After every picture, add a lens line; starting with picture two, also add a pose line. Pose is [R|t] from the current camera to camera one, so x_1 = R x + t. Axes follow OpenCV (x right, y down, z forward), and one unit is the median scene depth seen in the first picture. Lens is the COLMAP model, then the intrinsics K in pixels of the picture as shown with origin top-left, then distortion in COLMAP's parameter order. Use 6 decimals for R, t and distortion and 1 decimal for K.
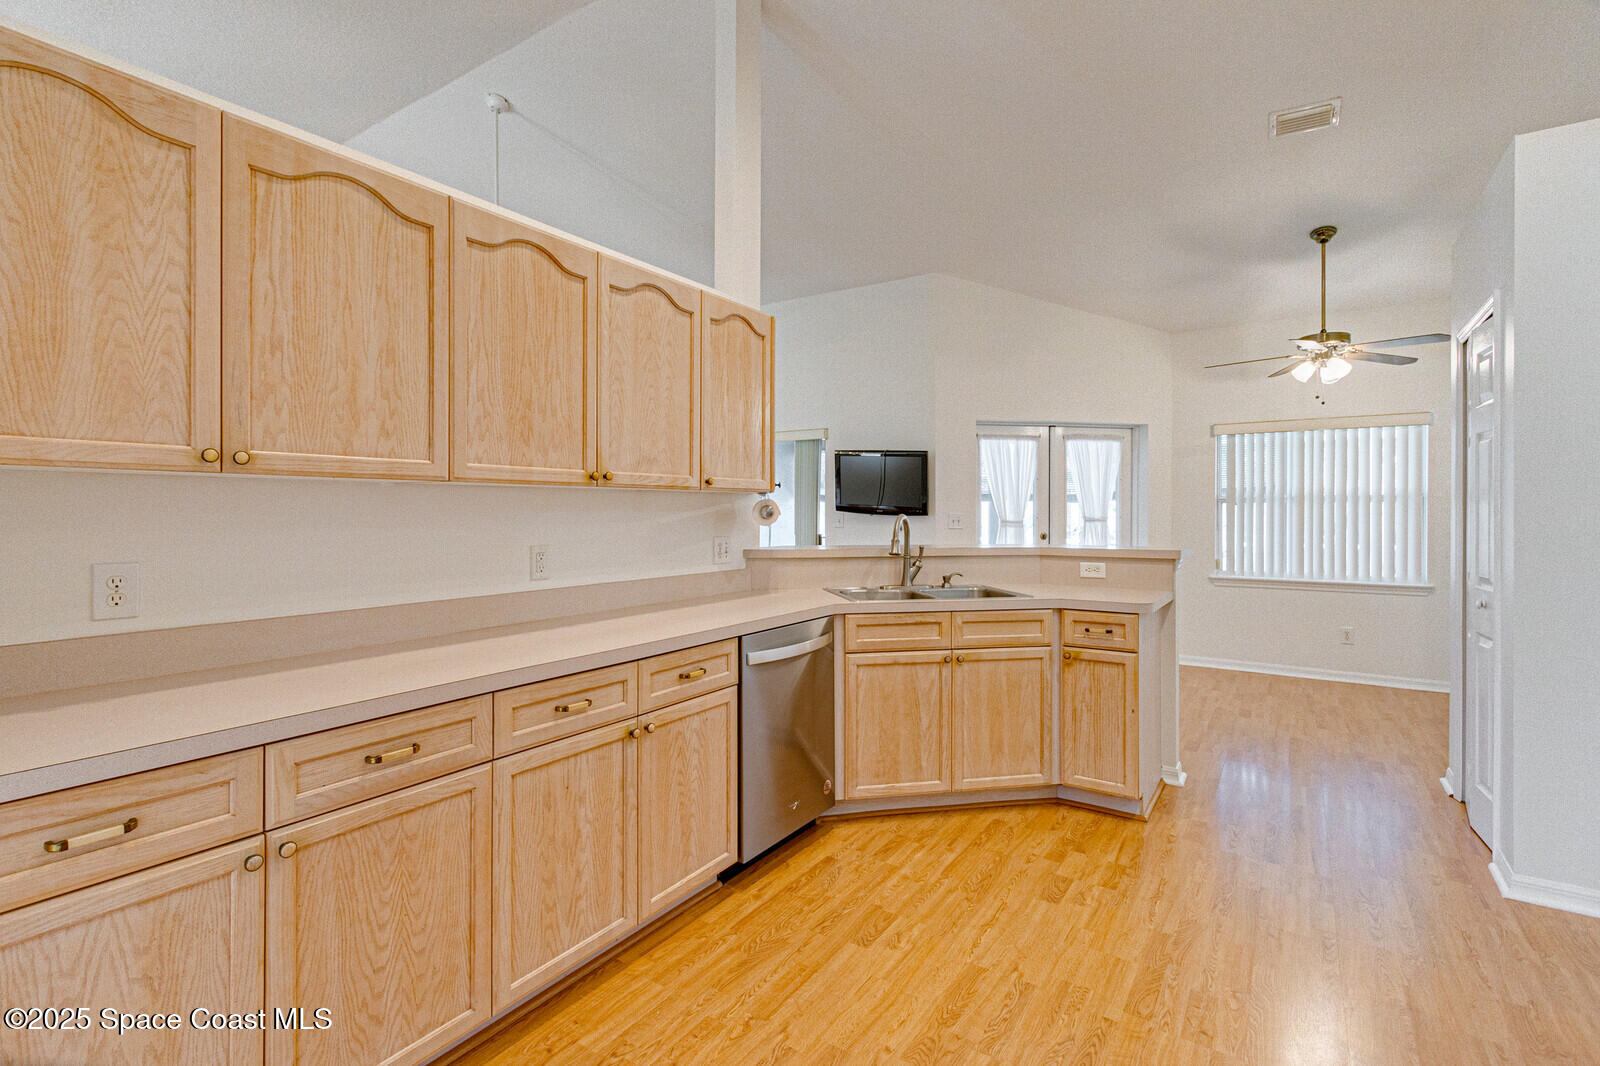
lens RADIAL K [[734.2, 0, 782.7], [0, 734.2, 517.3], [0, 0, 1]] dist [0.009723, -0.002911]
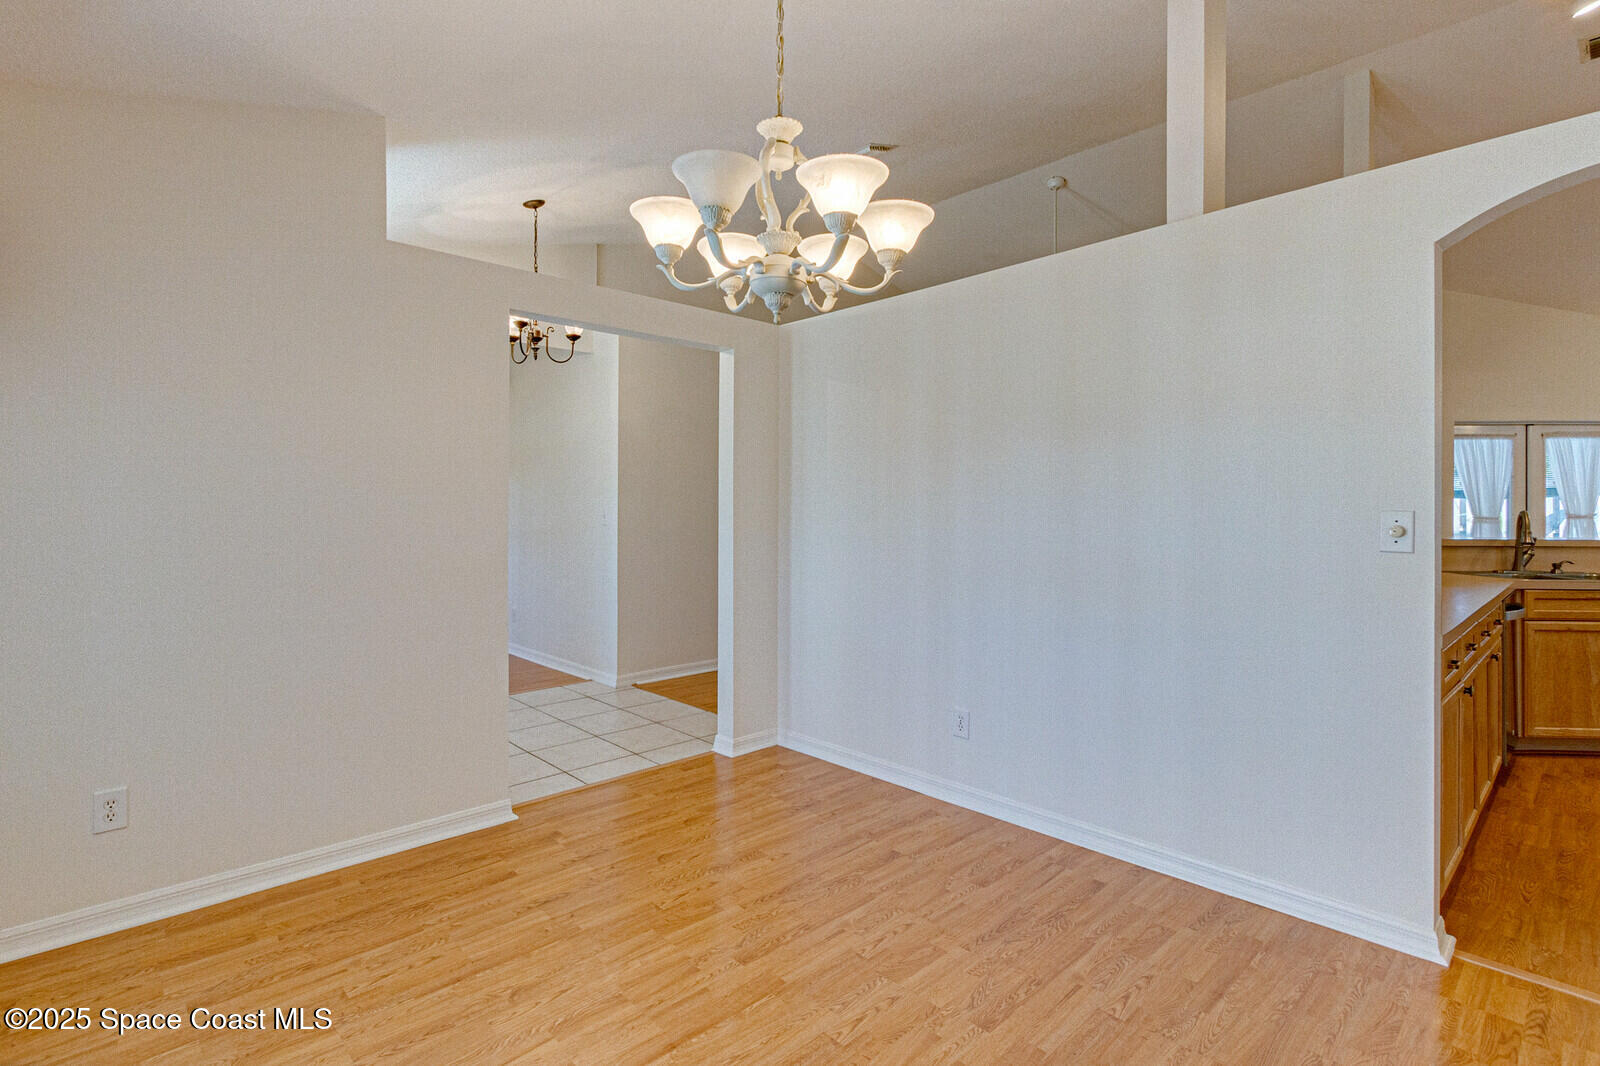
lens RADIAL K [[734.2, 0, 792.6], [0, 734.2, 515.2], [0, 0, 1]] dist [0.009723, -0.002911]
pose [[0.971751, 0.004881, -0.235959, -0.679776], [-0.004072, 0.999984, 0.003912, 0.004033], [0.235975, -0.002841, 0.971755, -0.427501]]
